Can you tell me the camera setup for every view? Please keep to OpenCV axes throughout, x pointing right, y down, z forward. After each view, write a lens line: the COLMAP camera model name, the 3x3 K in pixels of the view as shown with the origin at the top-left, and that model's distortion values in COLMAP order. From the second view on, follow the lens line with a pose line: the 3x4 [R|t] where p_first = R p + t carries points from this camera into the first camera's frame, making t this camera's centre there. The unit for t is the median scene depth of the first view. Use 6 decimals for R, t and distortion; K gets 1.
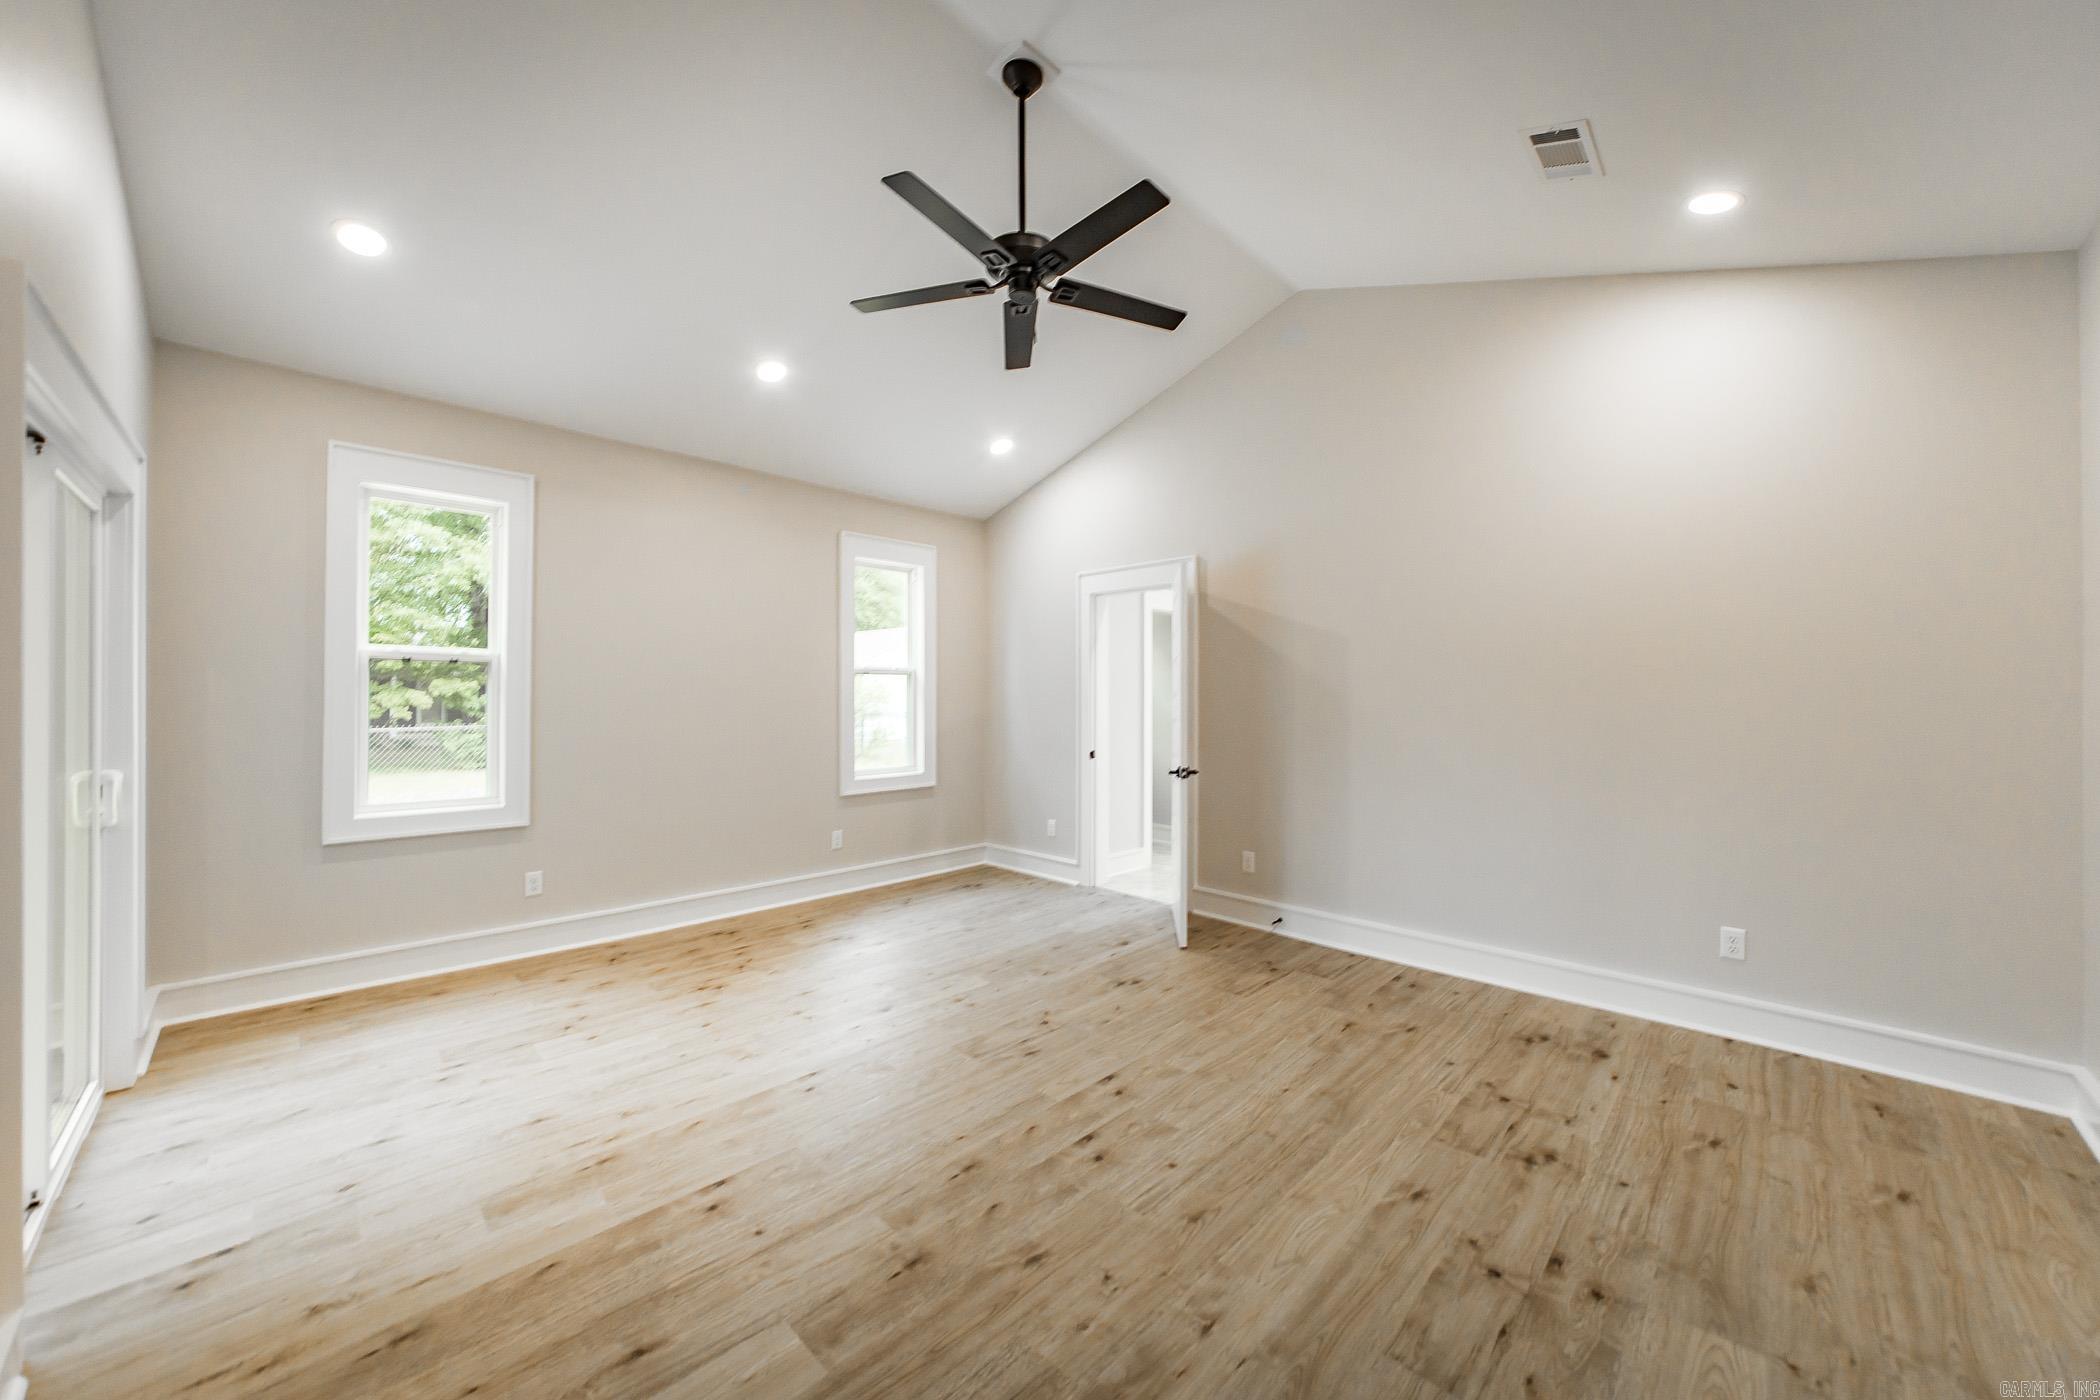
lens RADIAL K [[751.1, 0, 1041.2], [0, 751.1, 695.7], [0, 0, 1]] dist [-0.008431, 0.001769]
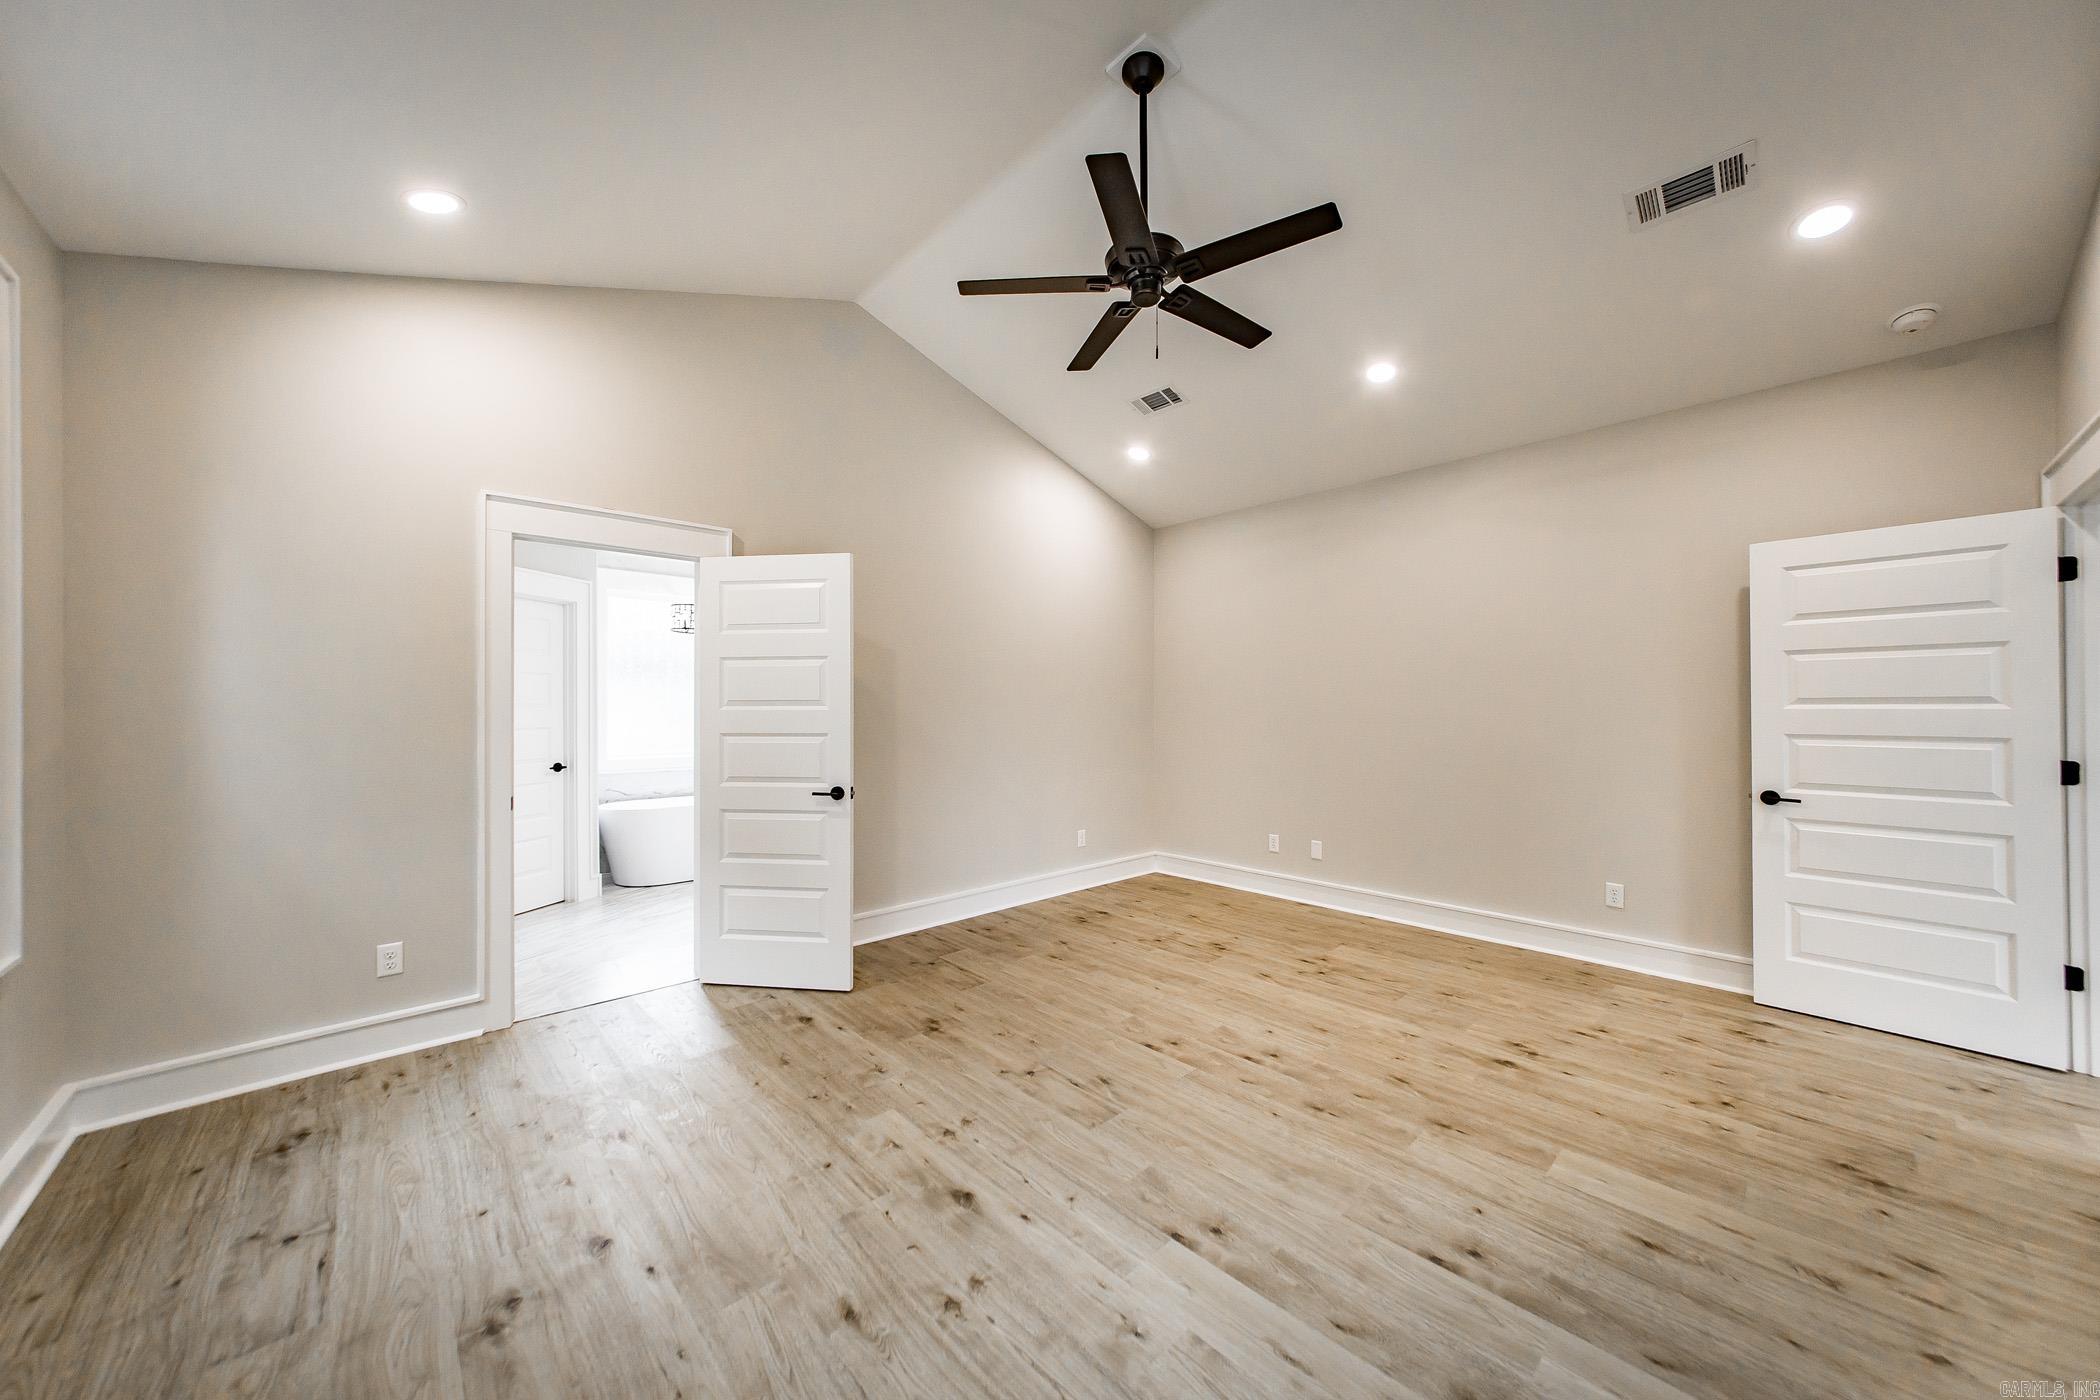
lens RADIAL K [[751.1, 0, 1037.8], [0, 751.1, 705.2], [0, 0, 1]] dist [-0.008431, 0.001769]
pose [[0.048332, 0.001430, 0.998830, -0.976321], [0.003742, 0.999992, -0.001612, 0.003325], [-0.998824, 0.003815, 0.048326, 1.049143]]
